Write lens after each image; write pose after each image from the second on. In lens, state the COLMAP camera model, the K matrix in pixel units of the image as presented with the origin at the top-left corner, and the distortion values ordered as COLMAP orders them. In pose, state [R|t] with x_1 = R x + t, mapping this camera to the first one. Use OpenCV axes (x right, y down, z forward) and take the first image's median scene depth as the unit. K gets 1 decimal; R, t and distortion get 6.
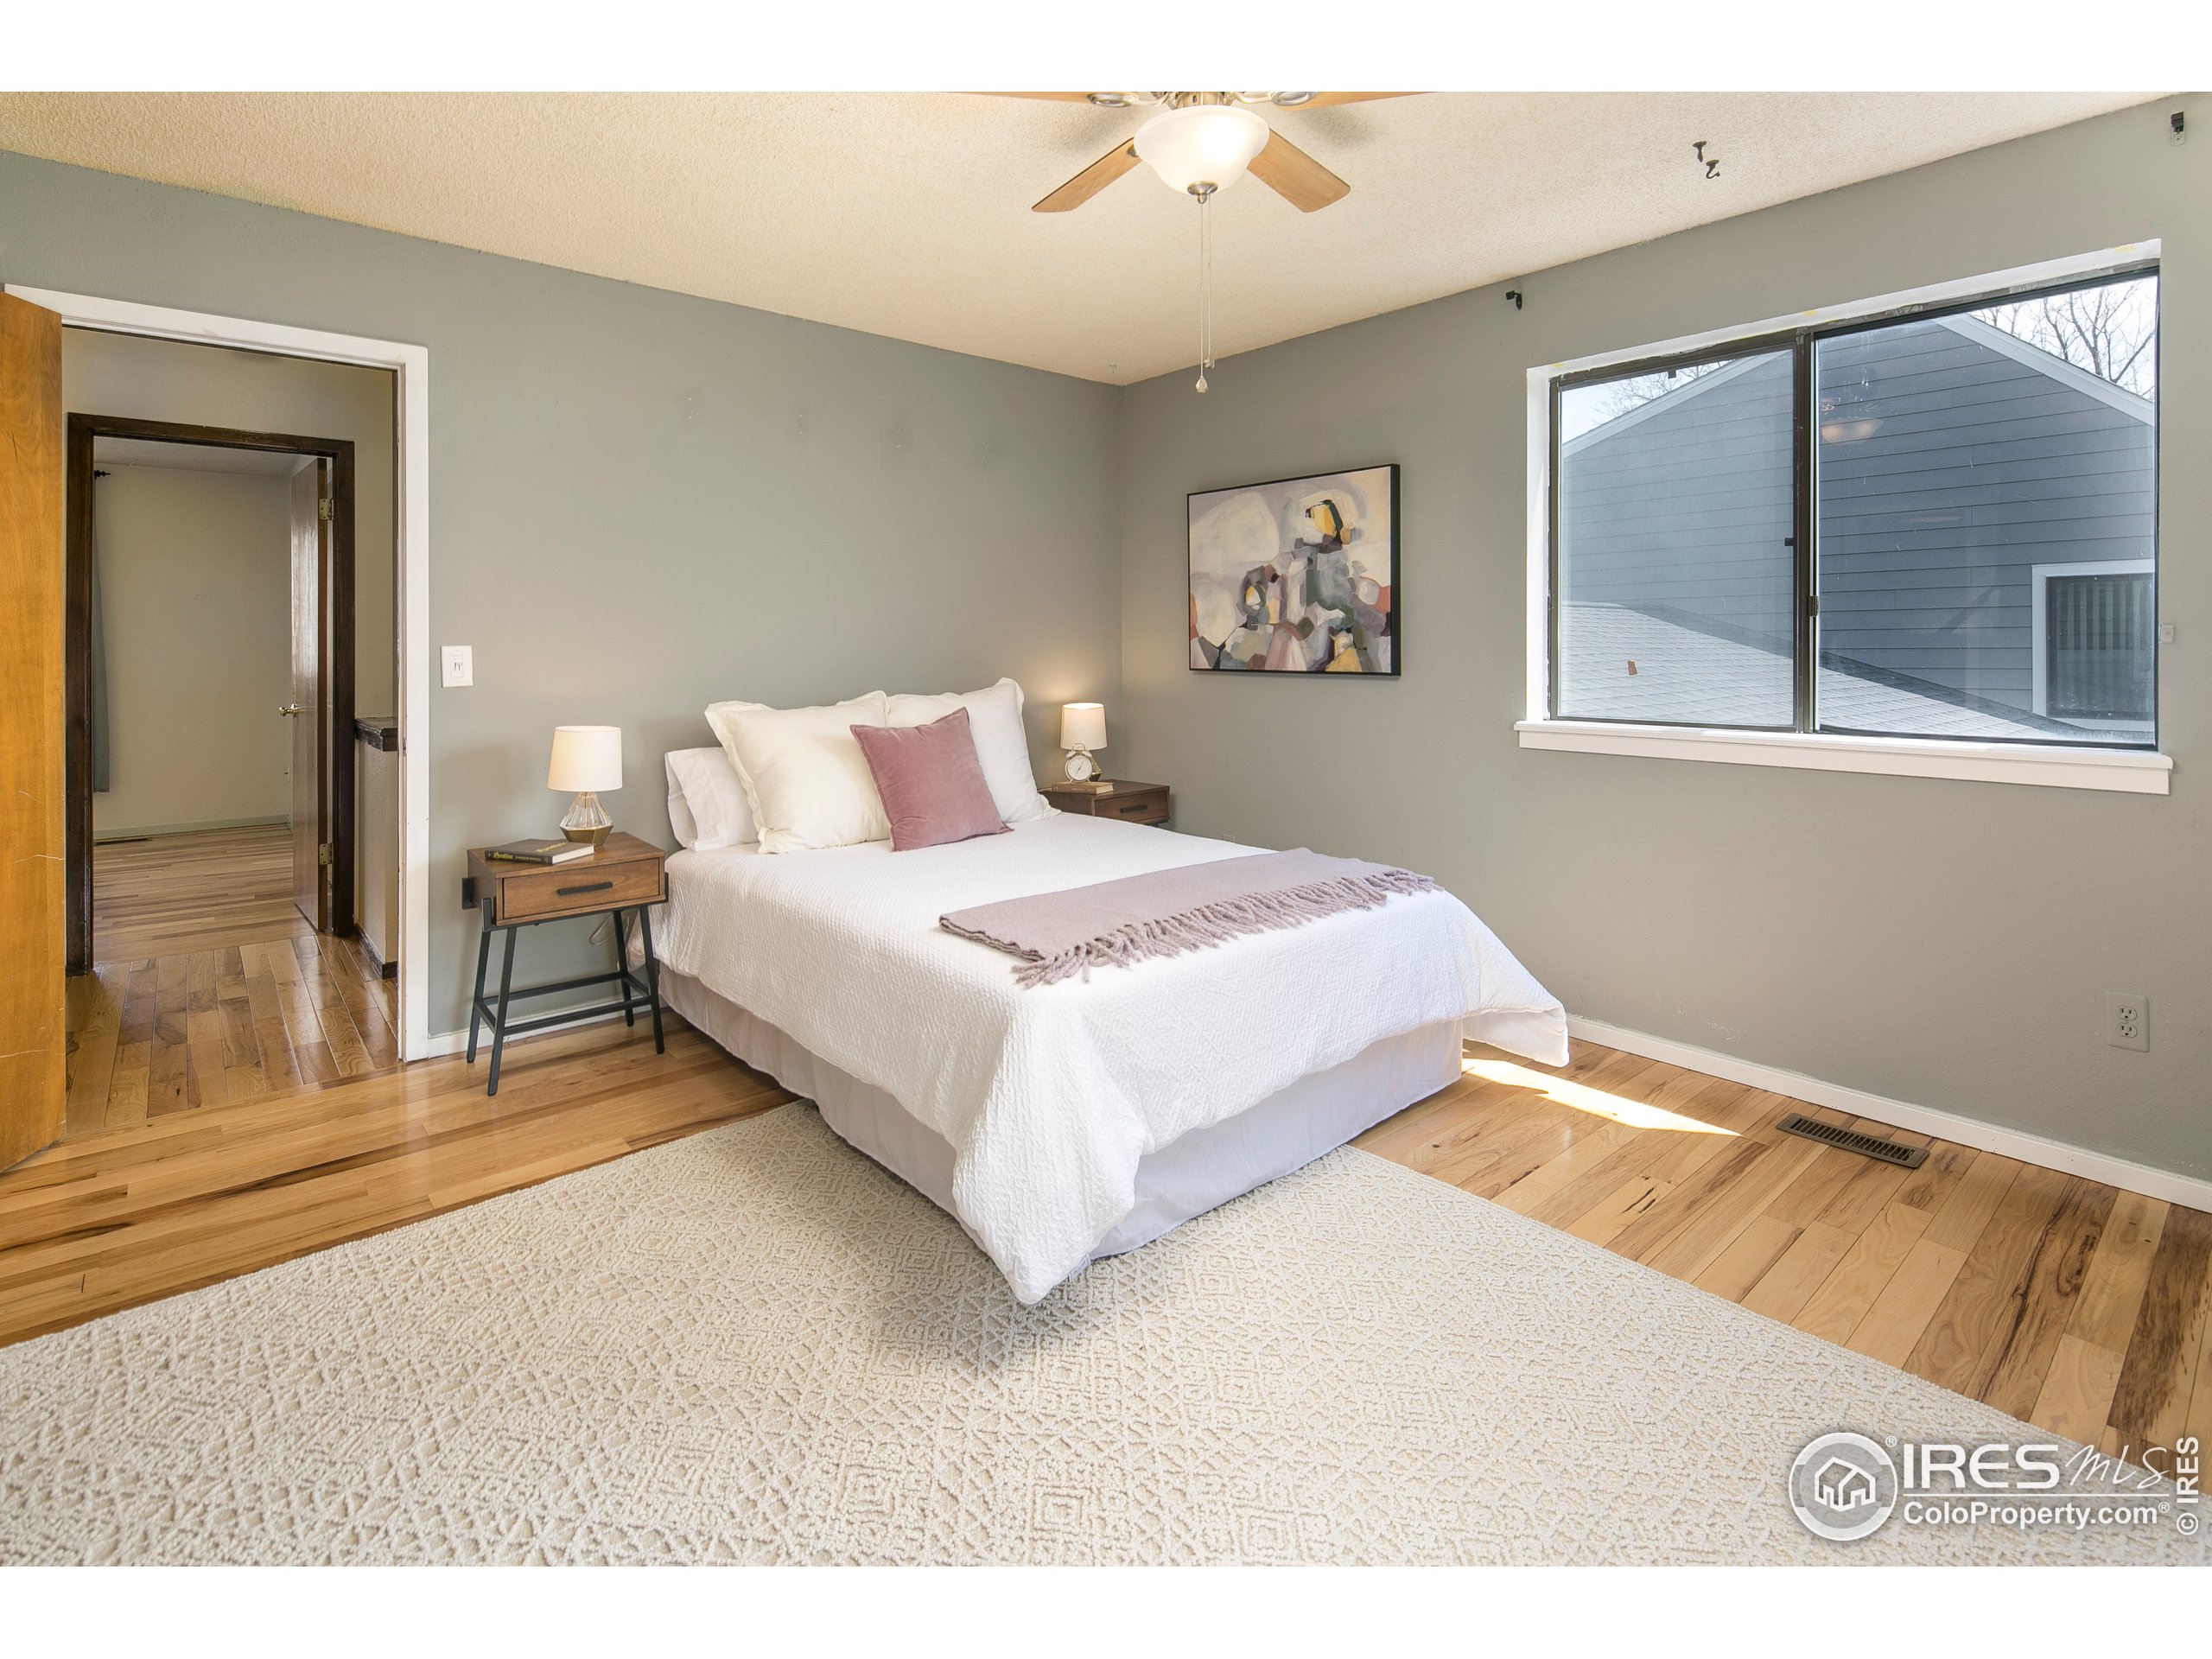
lens RADIAL K [[1074.7, 0, 1101.1], [0, 1074.7, 654.1], [0, 0, 1]] dist [0.001688, -0.005831]
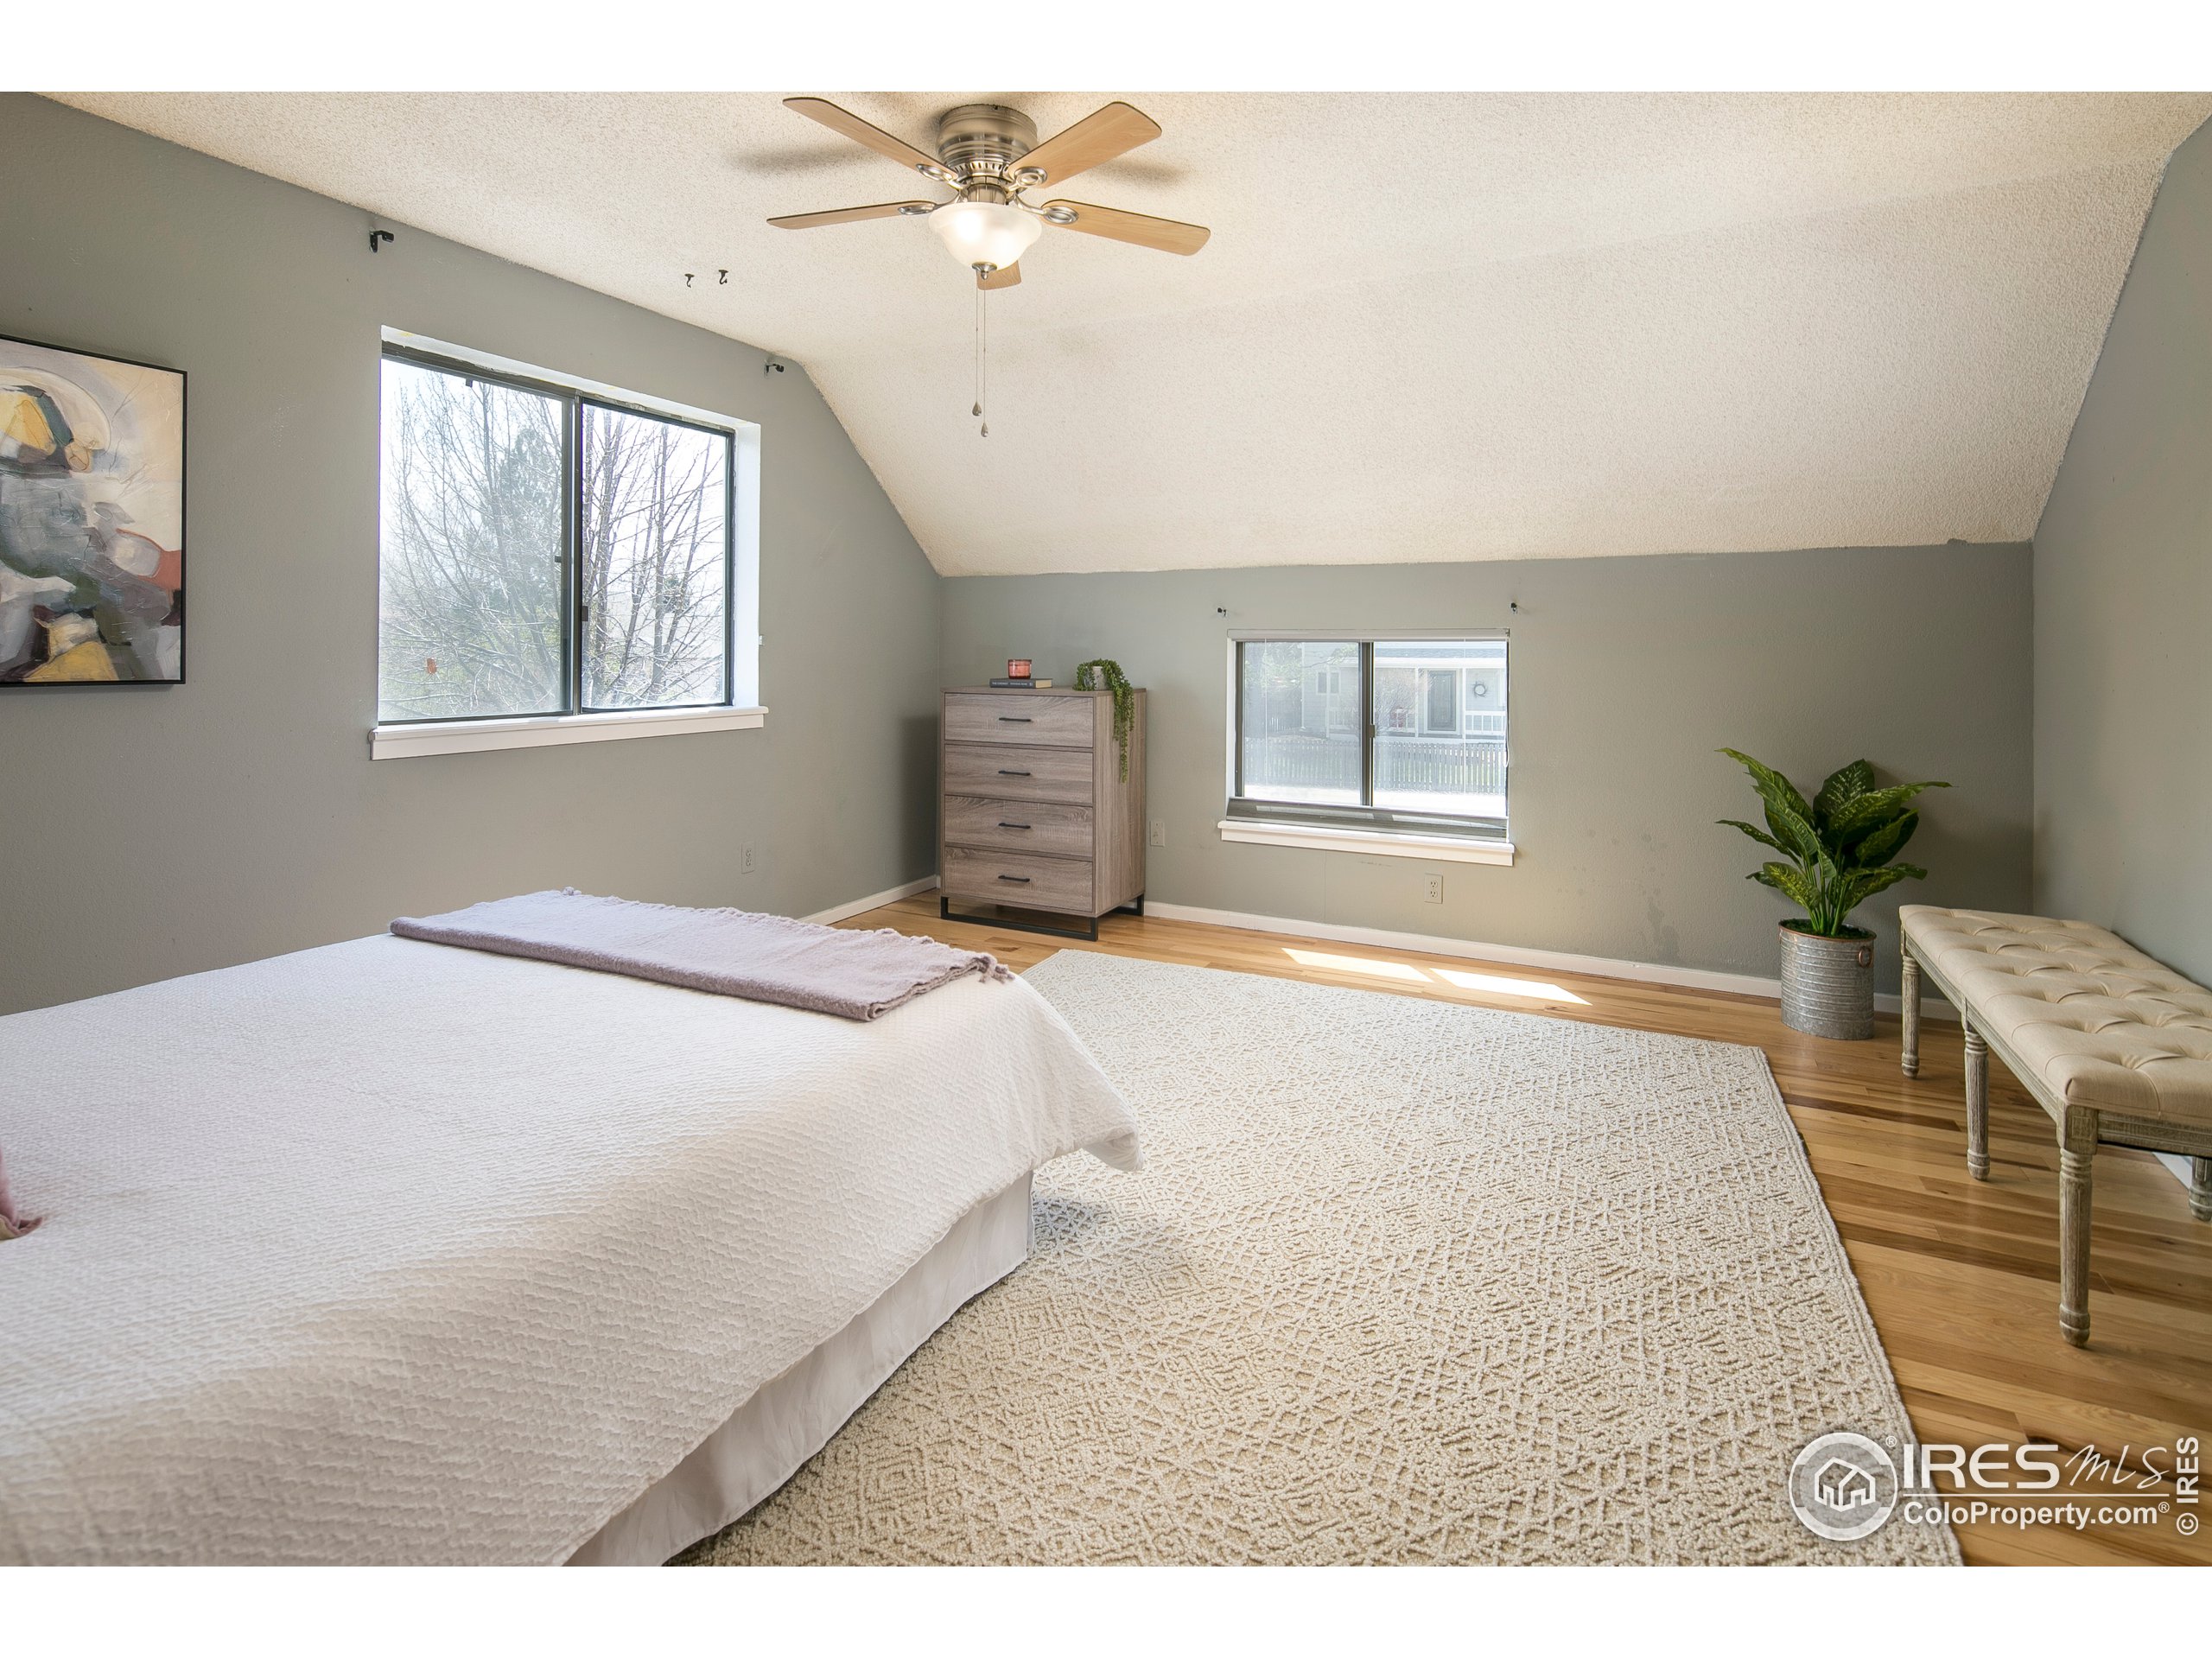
lens RADIAL K [[1074.7, 0, 1101.1], [0, 1074.7, 654.1], [0, 0, 1]] dist [0.001688, -0.005831]
pose [[-0.388729, -0.004223, 0.921343, -0.558396], [-0.003615, 0.999989, 0.003058, -0.002657], [-0.921345, -0.002142, -0.388740, 0.705820]]
